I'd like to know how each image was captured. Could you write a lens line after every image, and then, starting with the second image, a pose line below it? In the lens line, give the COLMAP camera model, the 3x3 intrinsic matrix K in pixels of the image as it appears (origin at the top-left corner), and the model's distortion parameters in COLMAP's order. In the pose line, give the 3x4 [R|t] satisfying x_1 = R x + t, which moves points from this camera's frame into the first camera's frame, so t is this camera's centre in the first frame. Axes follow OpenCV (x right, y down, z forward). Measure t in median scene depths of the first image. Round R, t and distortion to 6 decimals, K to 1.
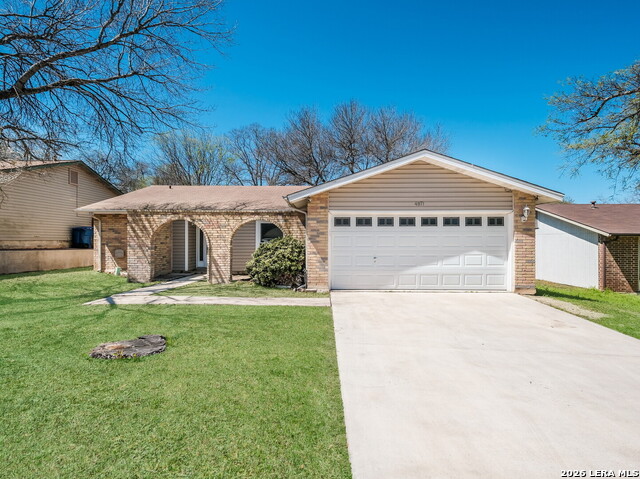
lens RADIAL K [[299.6, 0, 320.0], [0, 299.6, 239.5], [0, 0, 1]] dist [-0.000764, -0.000090]
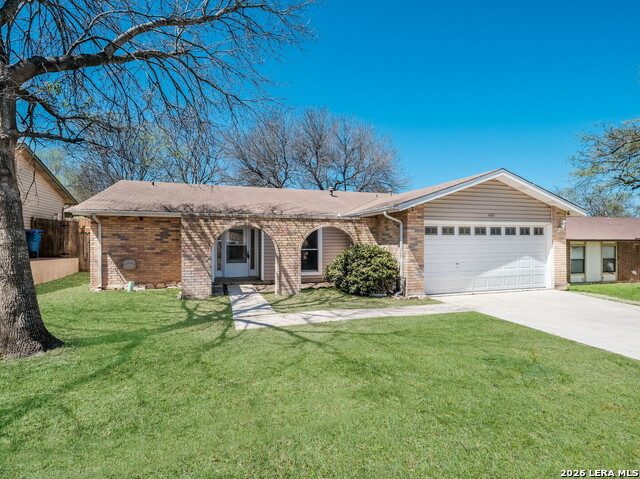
lens RADIAL K [[299.6, 0, 320.0], [0, 299.6, 239.5], [0, 0, 1]] dist [-0.000764, -0.000090]
pose [[0.955274, -0.001428, 0.295720, -0.522112], [0.003089, 0.999982, -0.005149, -0.019892], [-0.295707, 0.005832, 0.955261, 0.086709]]
